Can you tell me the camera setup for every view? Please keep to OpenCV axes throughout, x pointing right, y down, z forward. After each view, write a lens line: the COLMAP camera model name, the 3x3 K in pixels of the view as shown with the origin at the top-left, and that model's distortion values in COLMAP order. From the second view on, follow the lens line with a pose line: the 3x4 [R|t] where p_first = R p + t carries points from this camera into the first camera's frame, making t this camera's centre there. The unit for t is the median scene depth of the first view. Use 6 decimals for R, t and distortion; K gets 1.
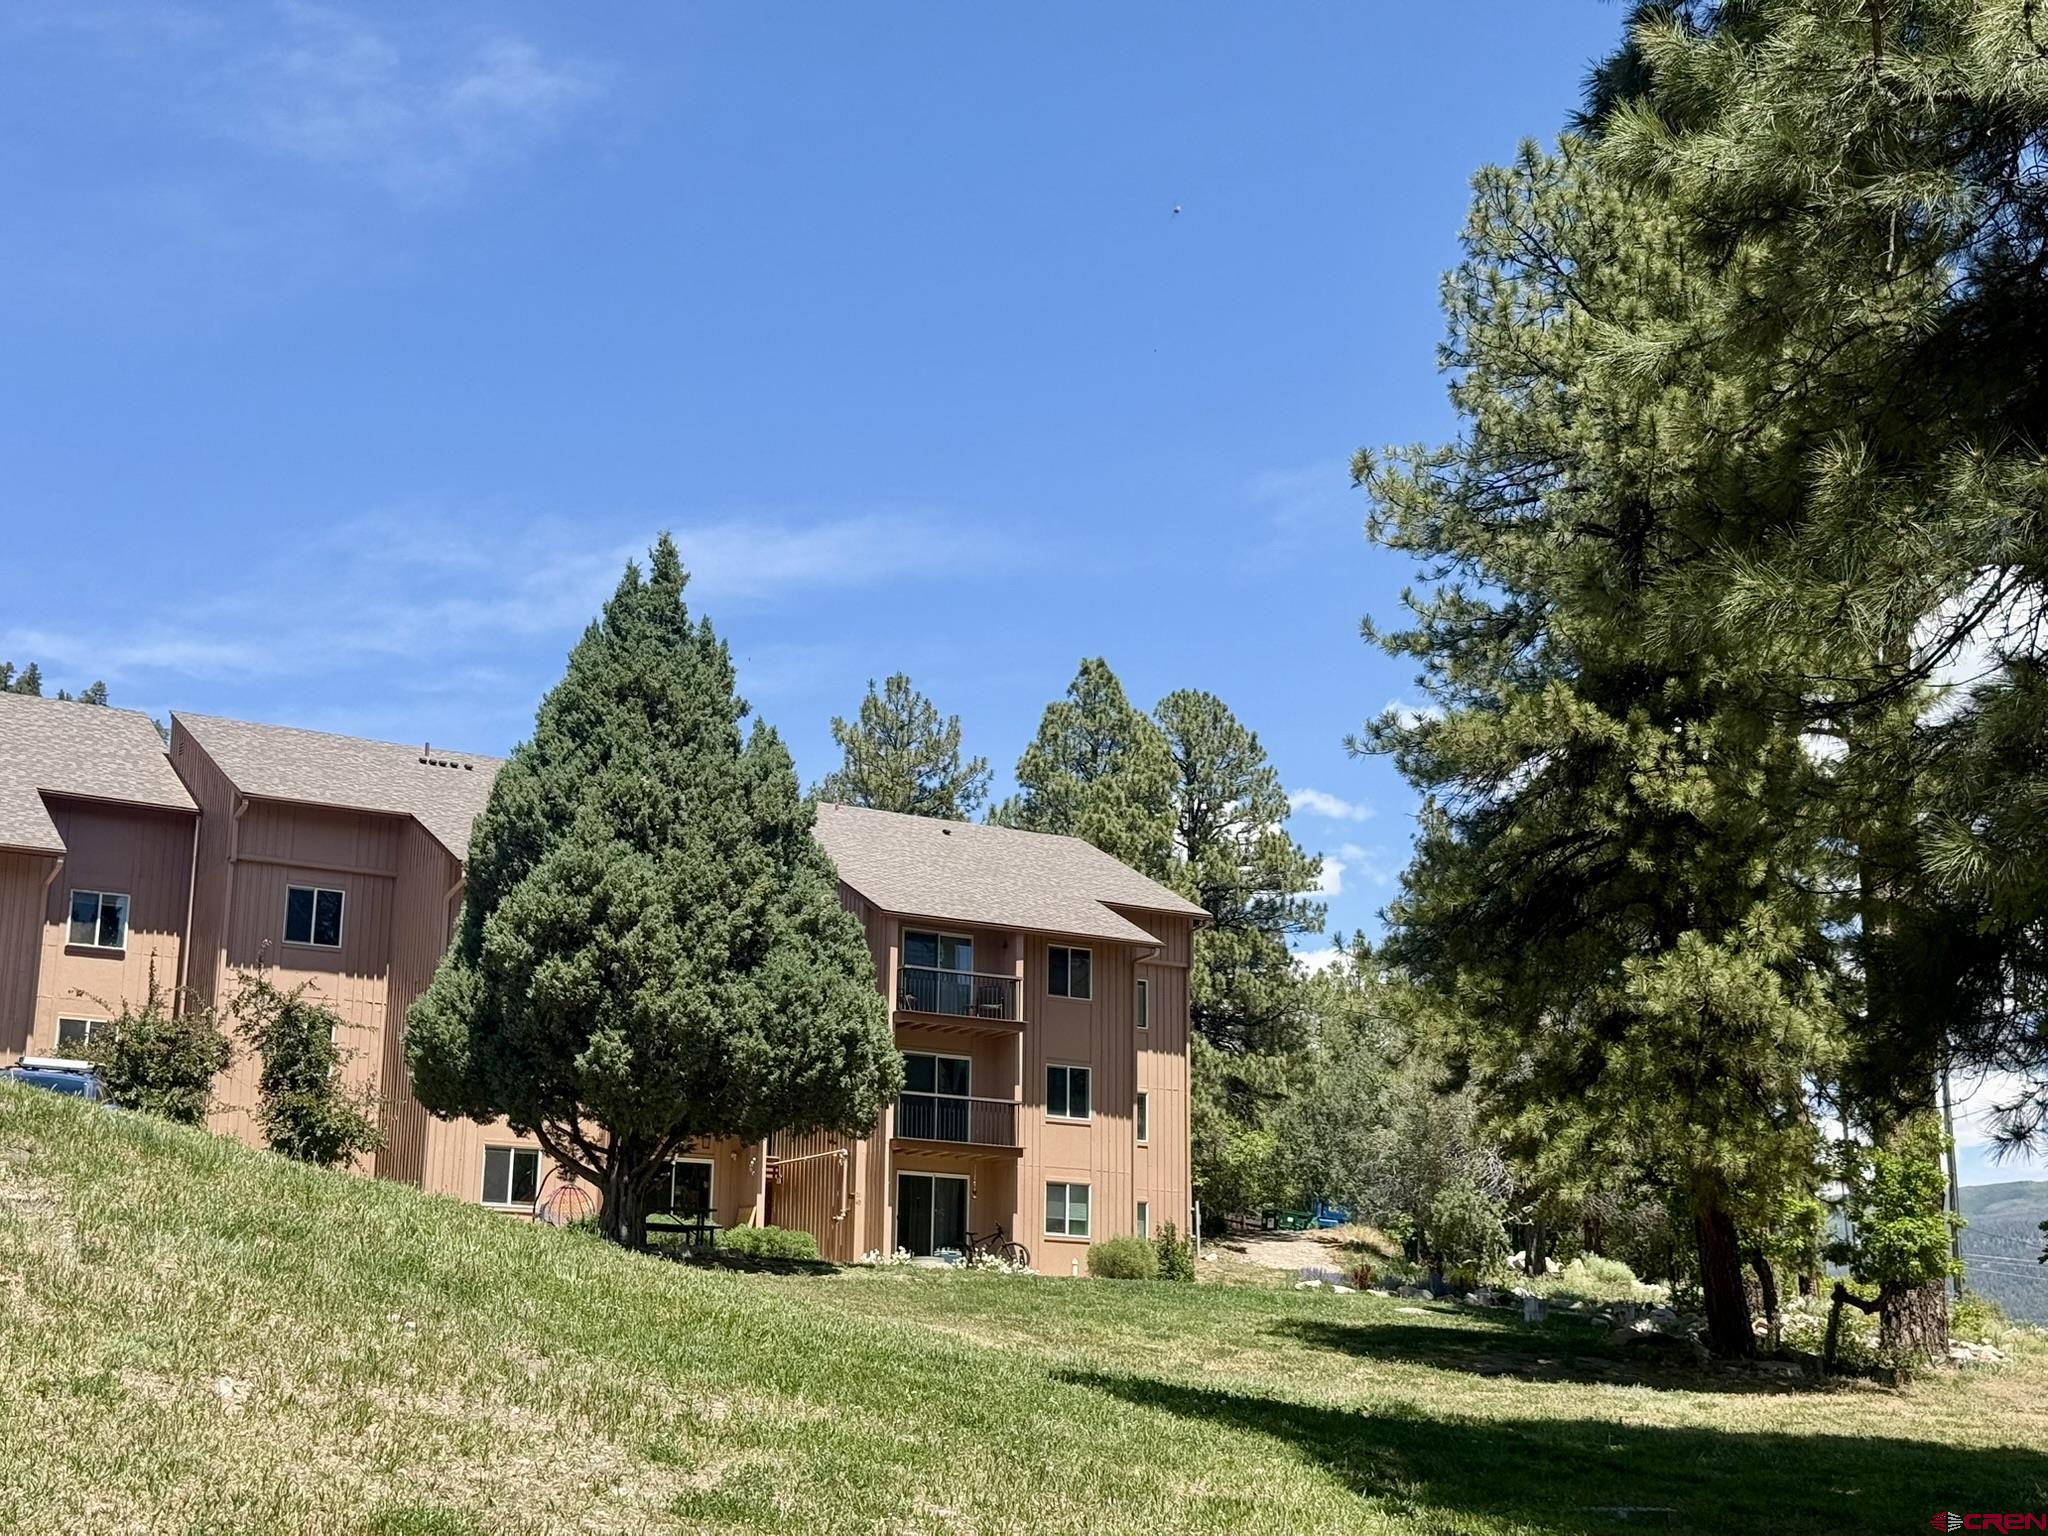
lens RADIAL K [[2813.5, 0, 1014.5], [0, 2813.5, 818.1], [0, 0, 1]] dist [0.083153, 0.007980]
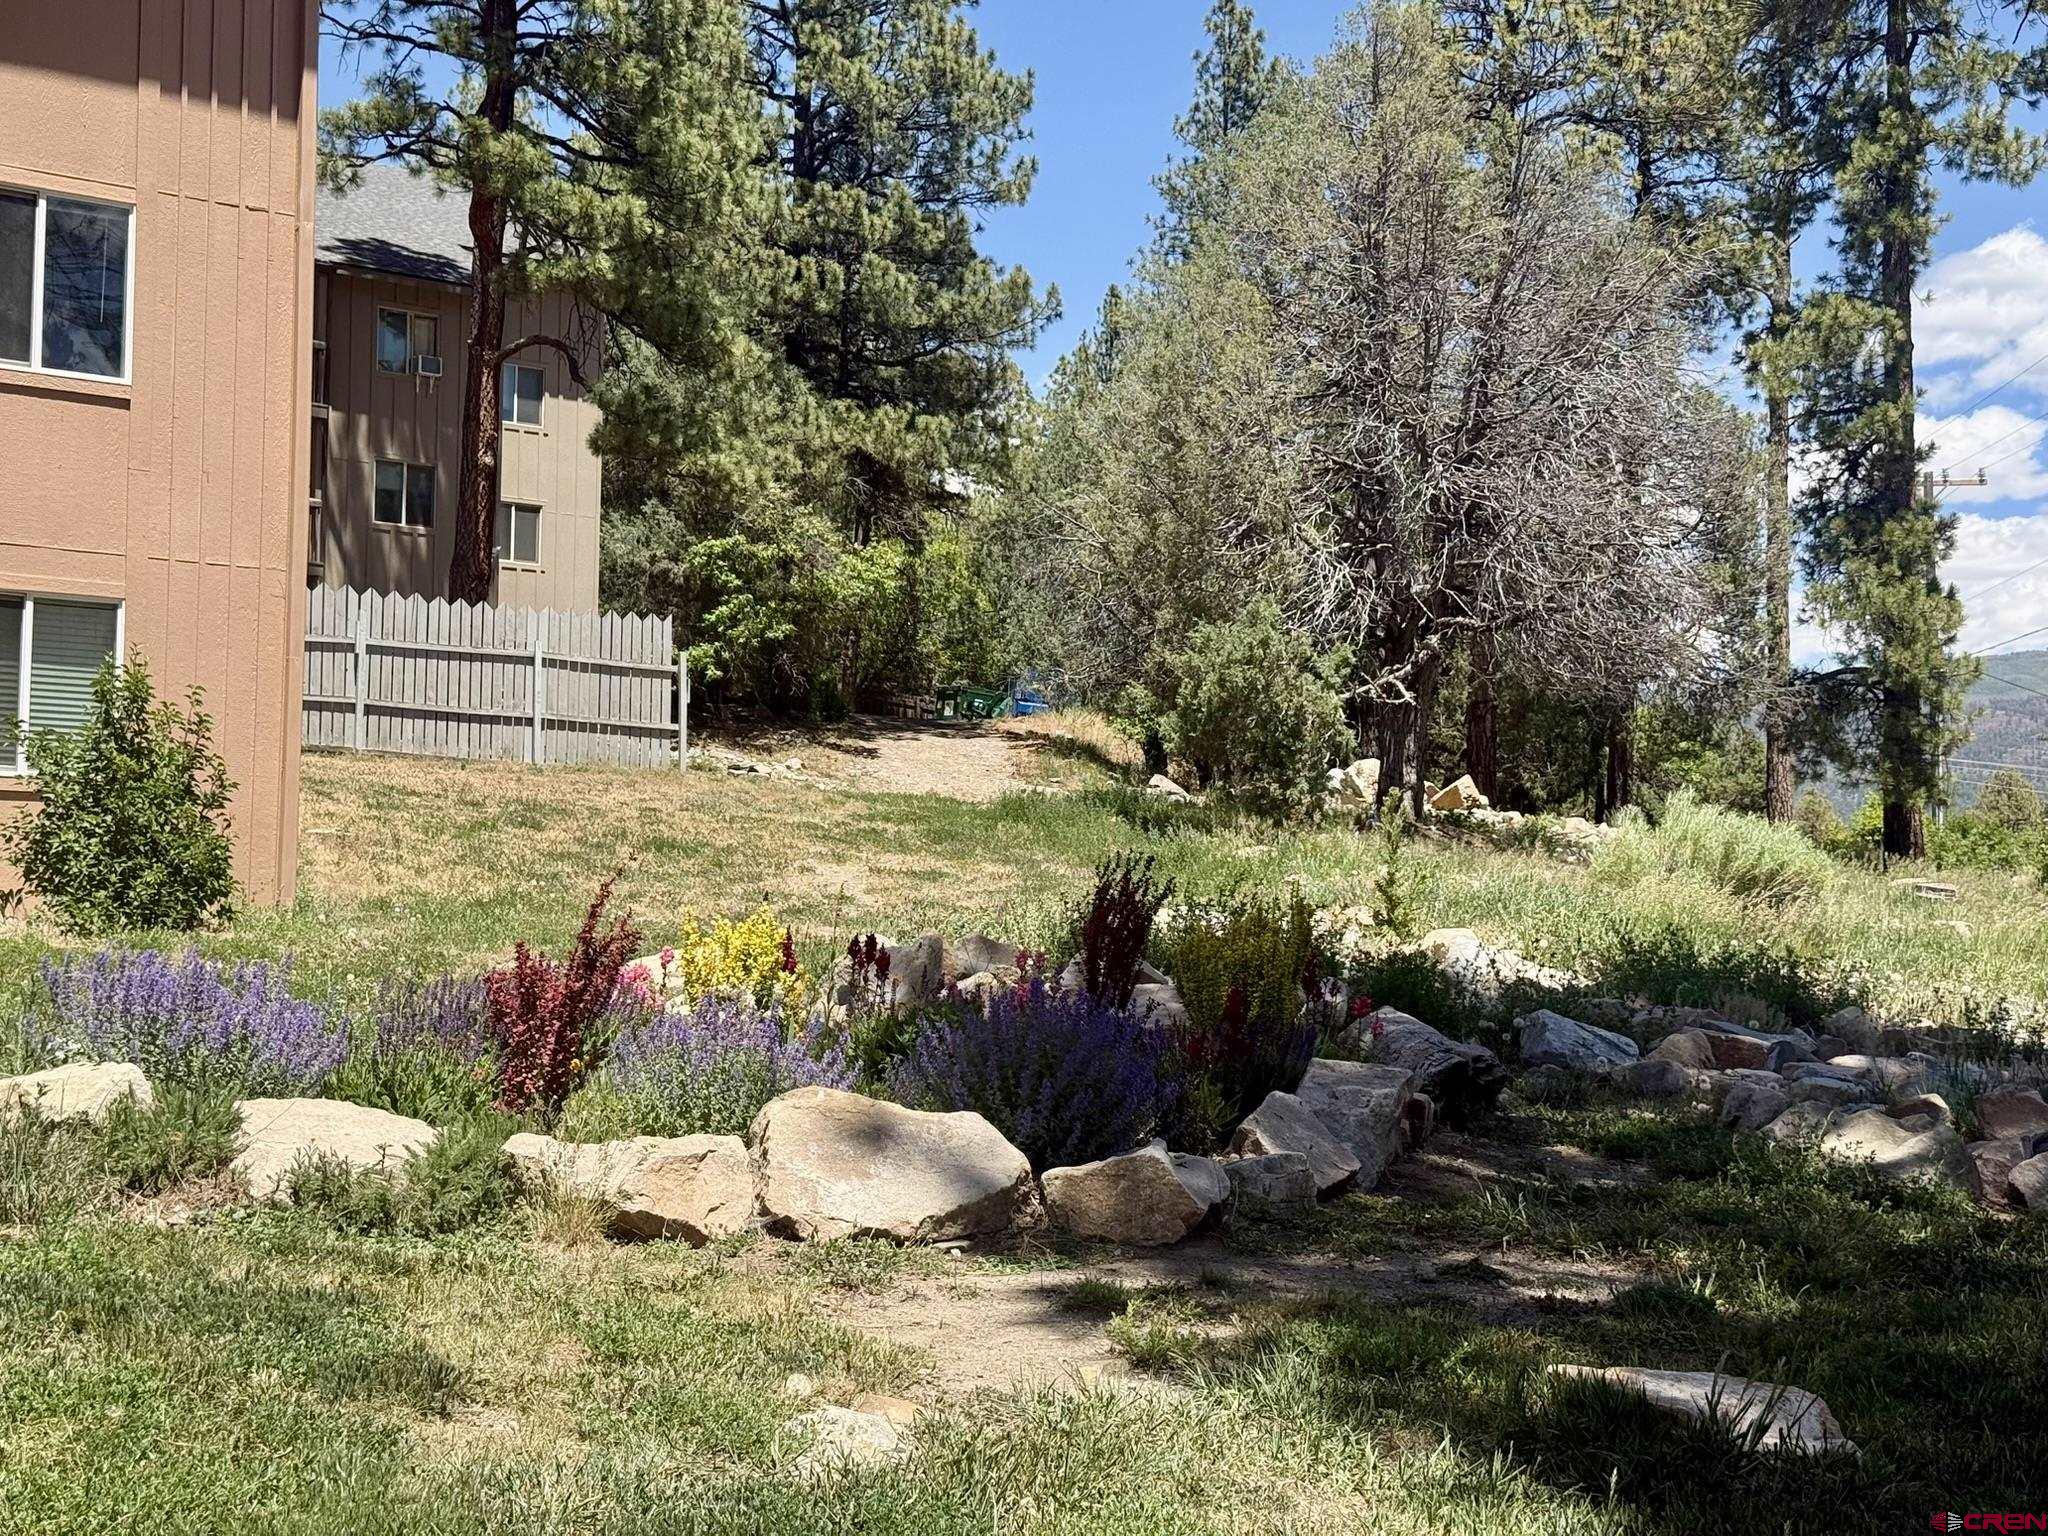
lens RADIAL K [[2807.4, 0, 1001.0], [0, 2807.4, 802.9], [0, 0, 1]] dist [0.112458, -0.294718]
pose [[0.997630, 0.007351, 0.068419, 0.165059], [-0.019097, 0.984798, 0.172650, 0.153729], [-0.066110, -0.173547, 0.982604, 1.041236]]
